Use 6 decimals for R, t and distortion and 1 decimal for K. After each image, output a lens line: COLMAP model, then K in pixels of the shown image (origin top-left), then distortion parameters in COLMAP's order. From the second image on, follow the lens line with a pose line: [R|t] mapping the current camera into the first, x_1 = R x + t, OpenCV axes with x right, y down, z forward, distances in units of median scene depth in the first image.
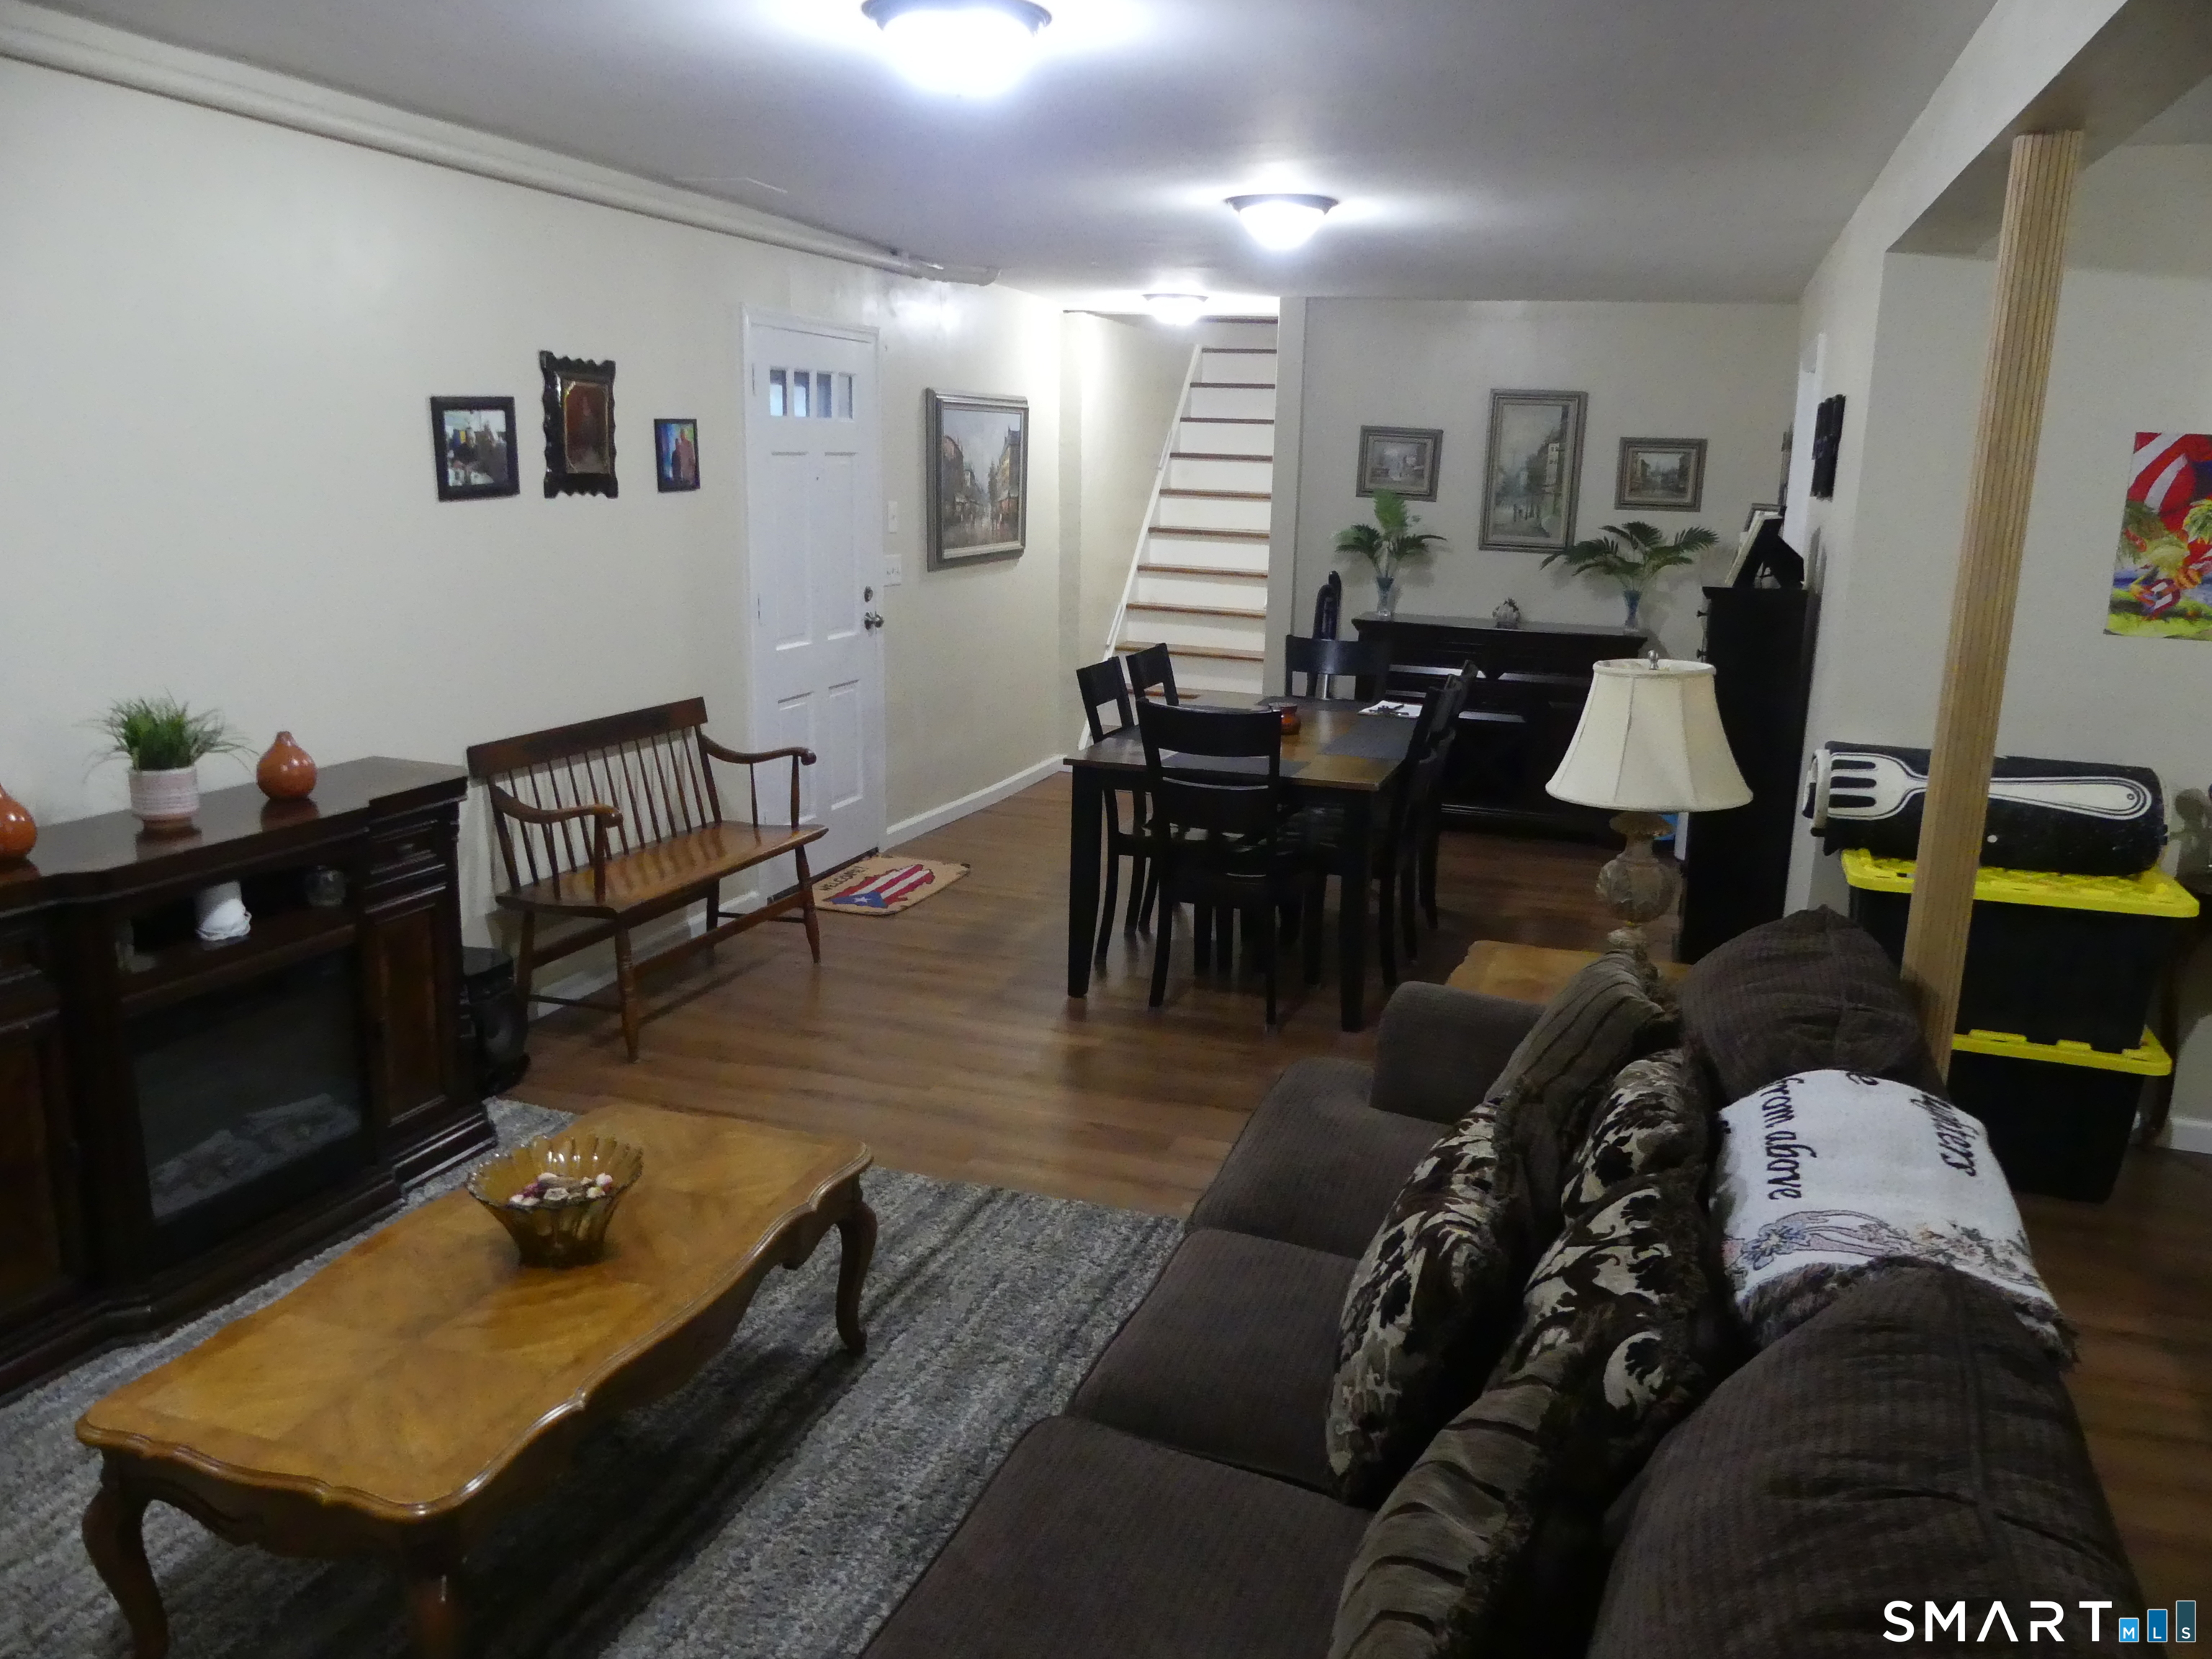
lens RADIAL K [[1708.6, 0, 1102.6], [0, 1708.6, 836.3], [0, 0, 1]] dist [-0.005363, -0.002882]
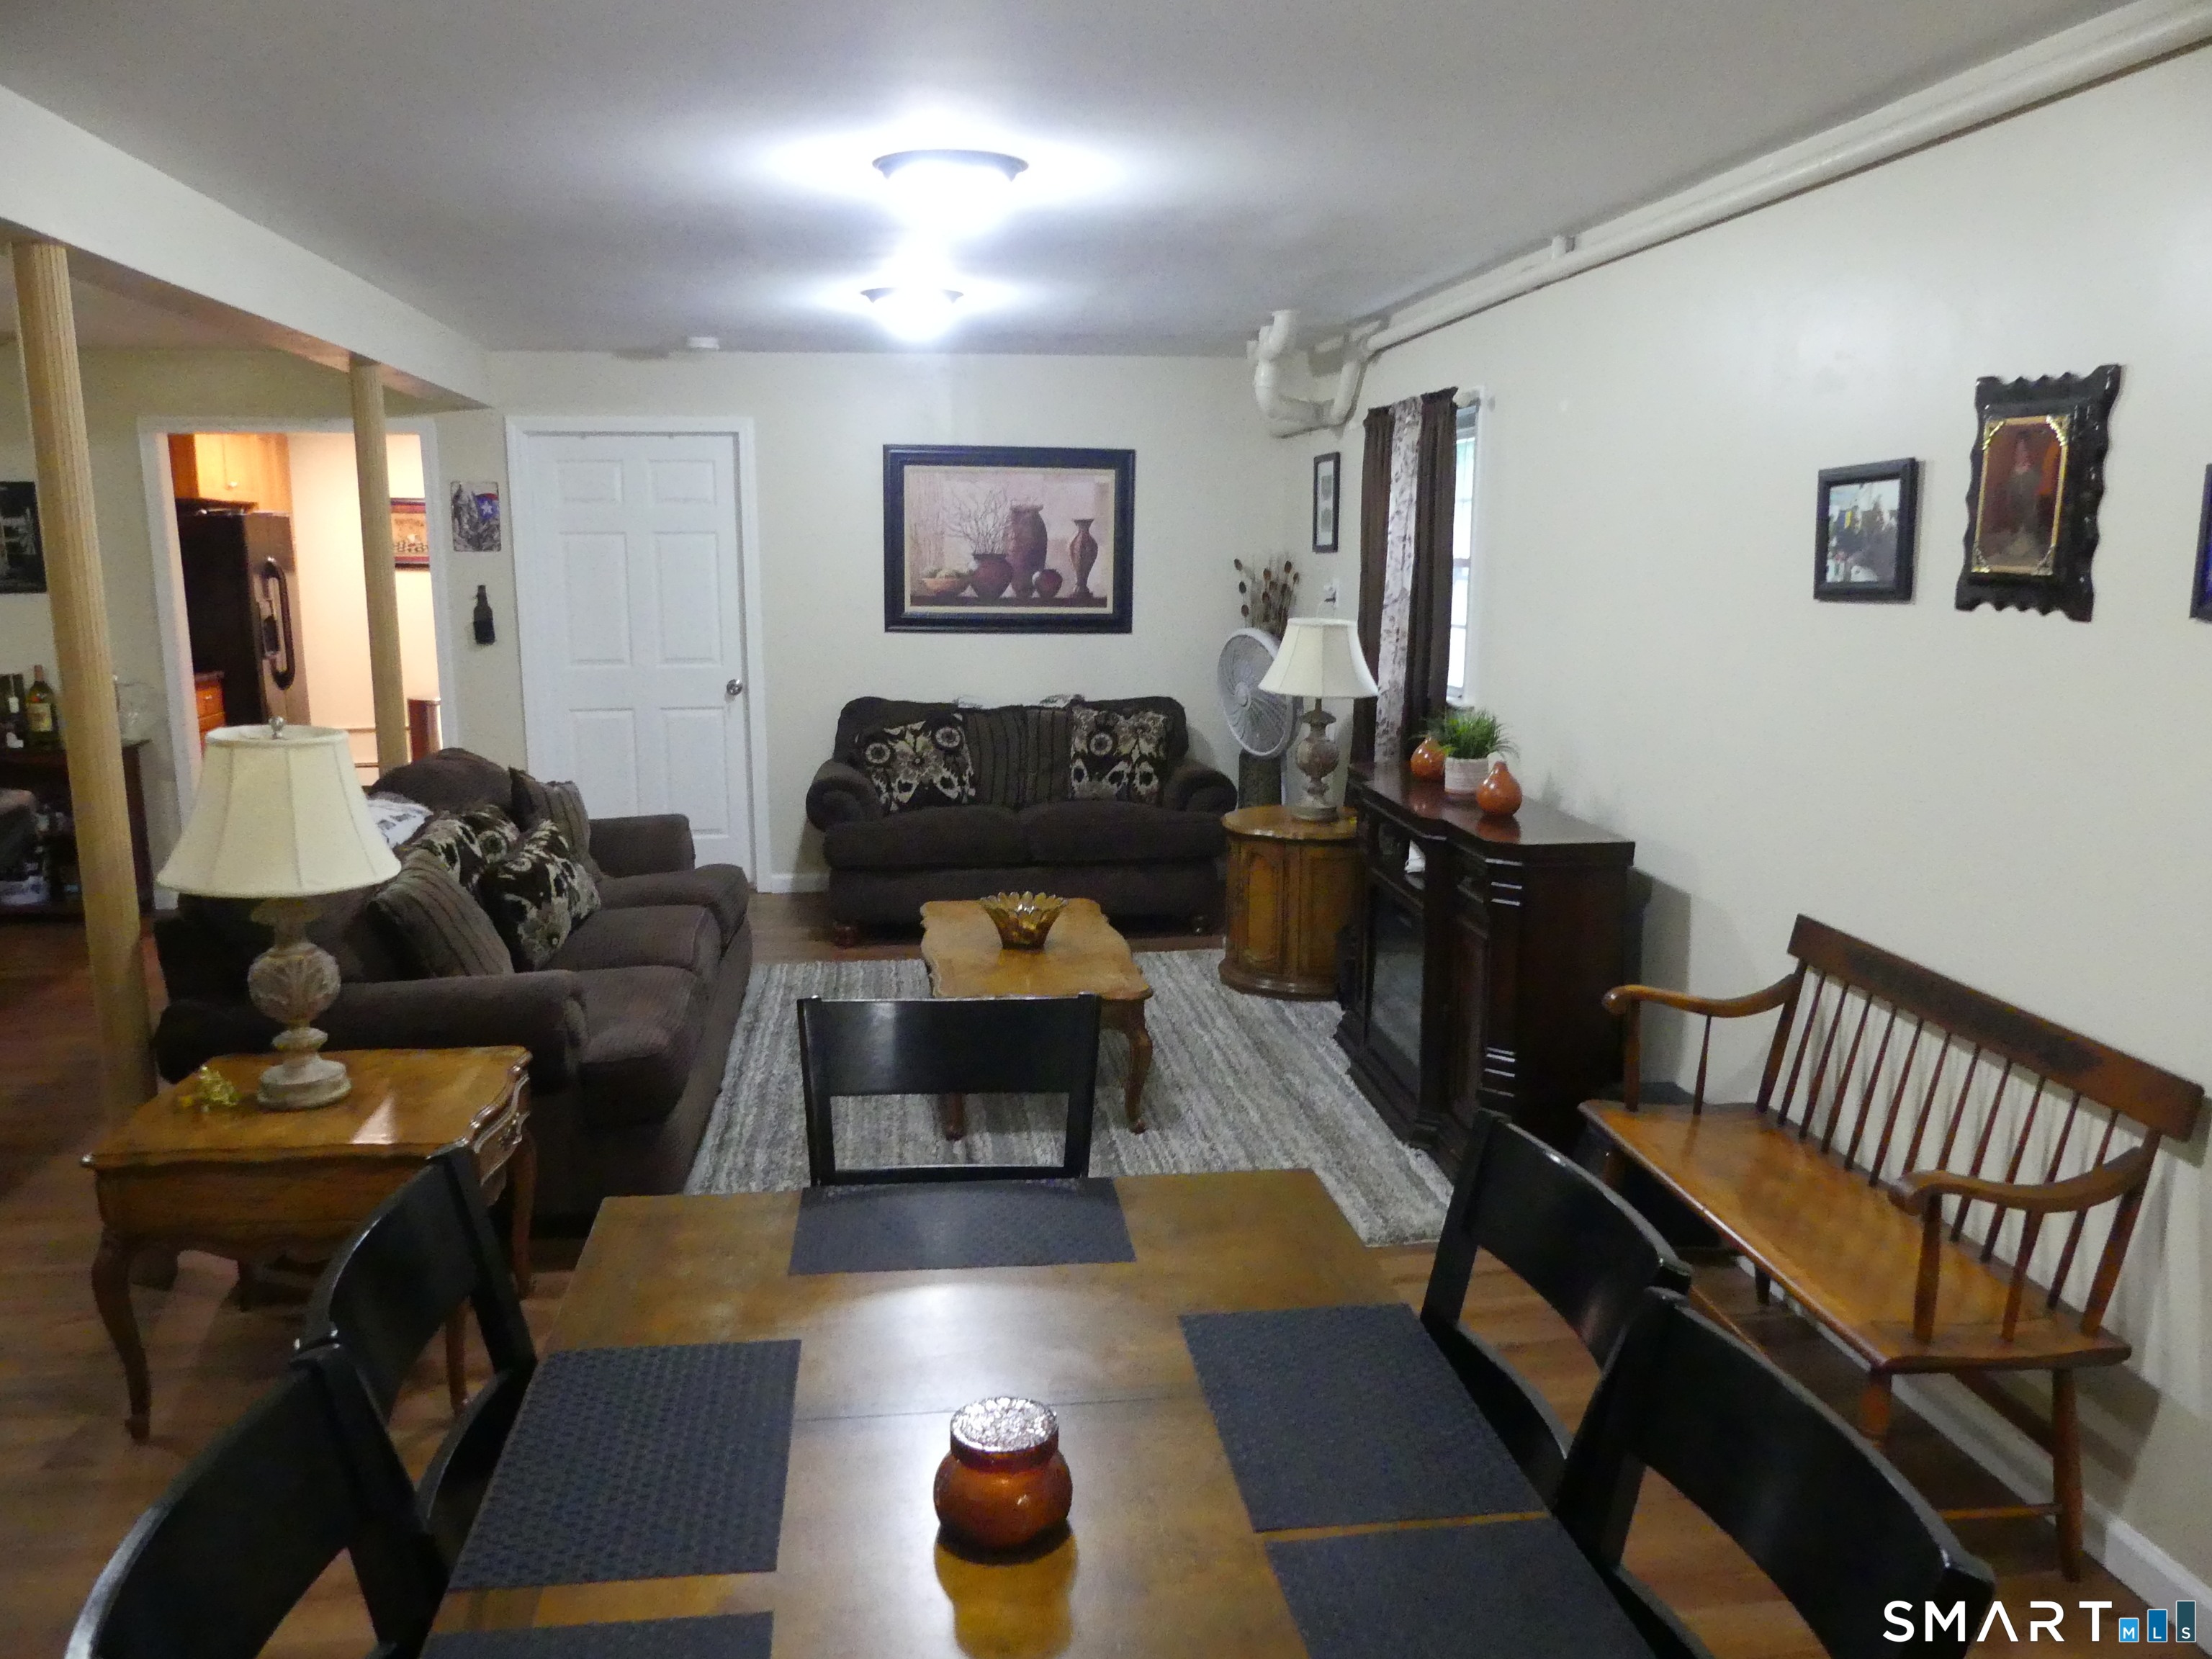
lens RADIAL K [[1687.6, 0, 1107.2], [0, 1687.6, 841.7], [0, 0, 1]] dist [-0.032257, 0.030144]
pose [[-0.893755, 0.061586, -0.444307, 0.247556], [-0.114028, 0.926794, 0.357841, -0.317094], [0.433820, 0.370485, -0.821305, 1.460771]]
